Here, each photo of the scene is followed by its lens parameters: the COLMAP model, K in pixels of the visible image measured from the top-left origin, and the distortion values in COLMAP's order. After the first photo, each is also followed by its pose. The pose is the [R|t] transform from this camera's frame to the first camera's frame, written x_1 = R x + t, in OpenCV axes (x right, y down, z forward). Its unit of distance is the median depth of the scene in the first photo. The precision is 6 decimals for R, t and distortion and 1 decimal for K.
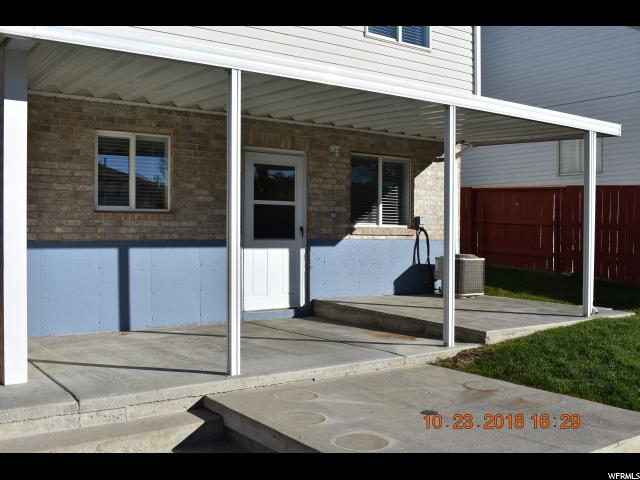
lens RADIAL K [[663.8, 0, 323.2], [0, 663.8, 240.0], [0, 0, 1]] dist [-0.015585, 0.000000]
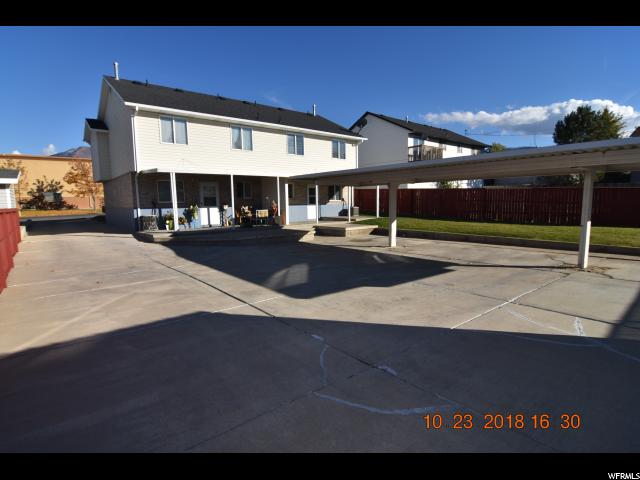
lens RADIAL K [[340.6, 0, 317.0], [0, 340.6, 241.8], [0, 0, 1]] dist [-0.020544, -0.001075]
pose [[0.997764, -0.026924, 0.061178, -0.186741], [0.020331, 0.994164, 0.105944, 0.010205], [-0.063673, -0.104463, 0.992488, -1.311369]]
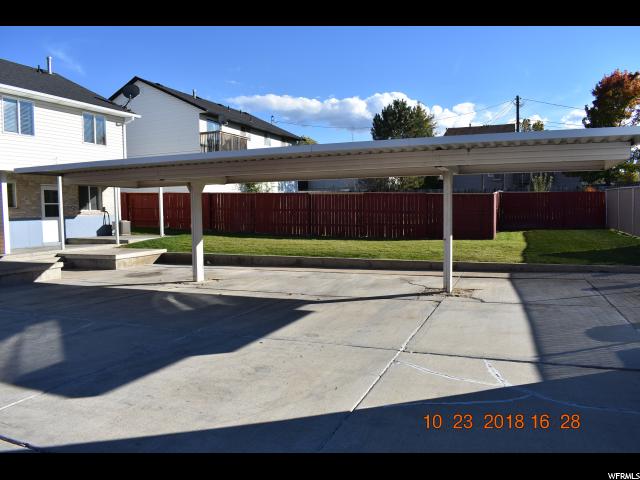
lens RADIAL K [[498.1, 0, 320.2], [0, 498.1, 243.2], [0, 0, 1]] dist [-0.103209, 0.023177]
pose [[0.838076, -0.056915, 0.542576, -0.220887], [0.026815, 0.997639, 0.063230, 0.010205], [-0.544894, -0.038442, 0.837624, -1.220382]]
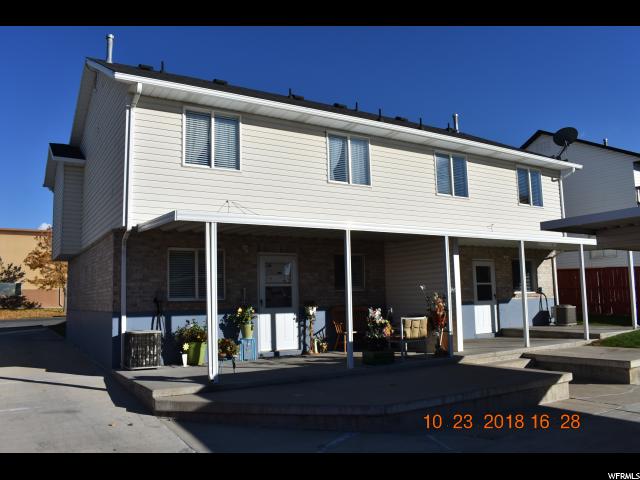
lens RADIAL K [[531.6, 0, 322.2], [0, 531.6, 239.8], [0, 0, 1]] dist [-0.093726, 0.002346]
pose [[0.997056, -0.034644, -0.068399, -0.442602], [0.026181, 0.992312, -0.120958, -0.003669], [0.072063, 0.118811, 0.990298, -0.702305]]
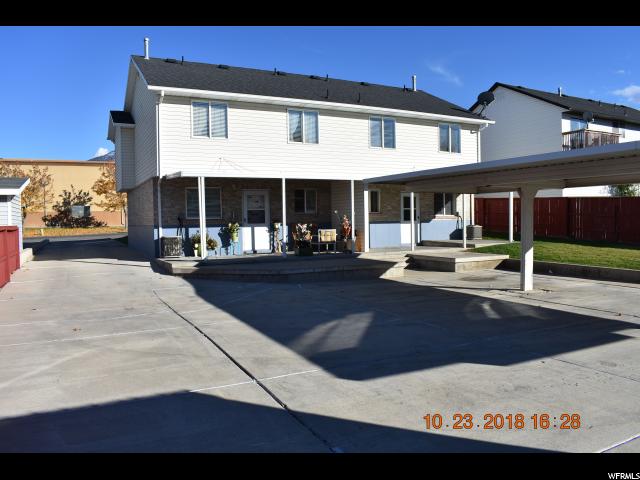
lens RADIAL K [[498.1, 0, 318.1], [0, 498.1, 241.4], [0, 0, 1]] dist [-0.103209, 0.023177]
pose [[0.987660, -0.013015, -0.156071, -0.126243], [0.018429, 0.999276, 0.033293, 0.010006], [0.155525, -0.035758, 0.987185, -1.248954]]
